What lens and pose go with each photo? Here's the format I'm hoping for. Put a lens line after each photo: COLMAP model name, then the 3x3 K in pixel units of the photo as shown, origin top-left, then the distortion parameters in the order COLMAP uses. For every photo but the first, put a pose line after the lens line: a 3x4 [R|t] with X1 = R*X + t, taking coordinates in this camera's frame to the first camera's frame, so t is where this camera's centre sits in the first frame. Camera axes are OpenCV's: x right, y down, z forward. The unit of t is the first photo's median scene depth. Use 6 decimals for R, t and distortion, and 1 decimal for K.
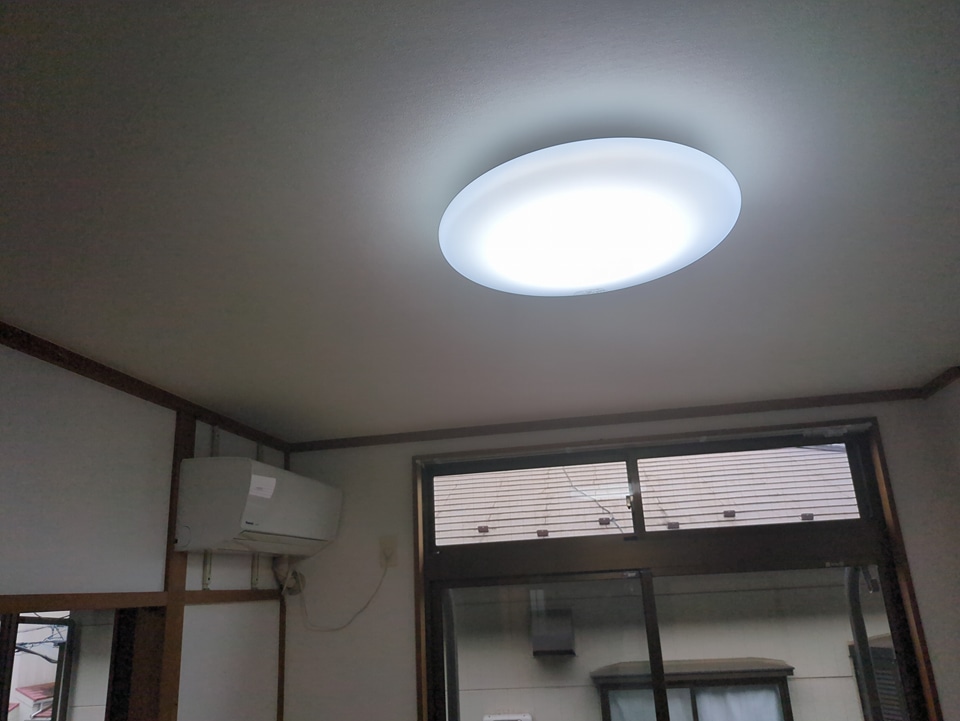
lens RADIAL K [[719.0, 0, 465.3], [0, 719.0, 355.9], [0, 0, 1]] dist [0.035421, -0.031881]
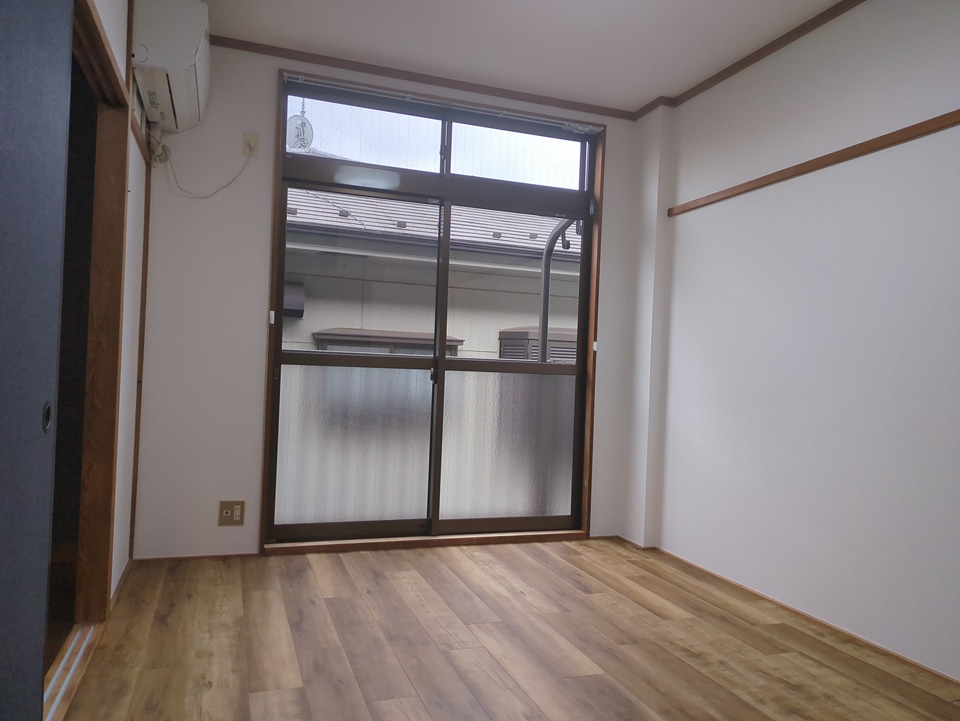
lens RADIAL K [[731.7, 0, 480.0], [0, 731.7, 360.5], [0, 0, 1]] dist [0.019182, 0.001082]
pose [[0.851891, 0.089548, 0.516007, -0.386818], [-0.240414, 0.942193, 0.233397, 0.241579], [-0.465278, -0.322884, 0.824174, -0.286219]]
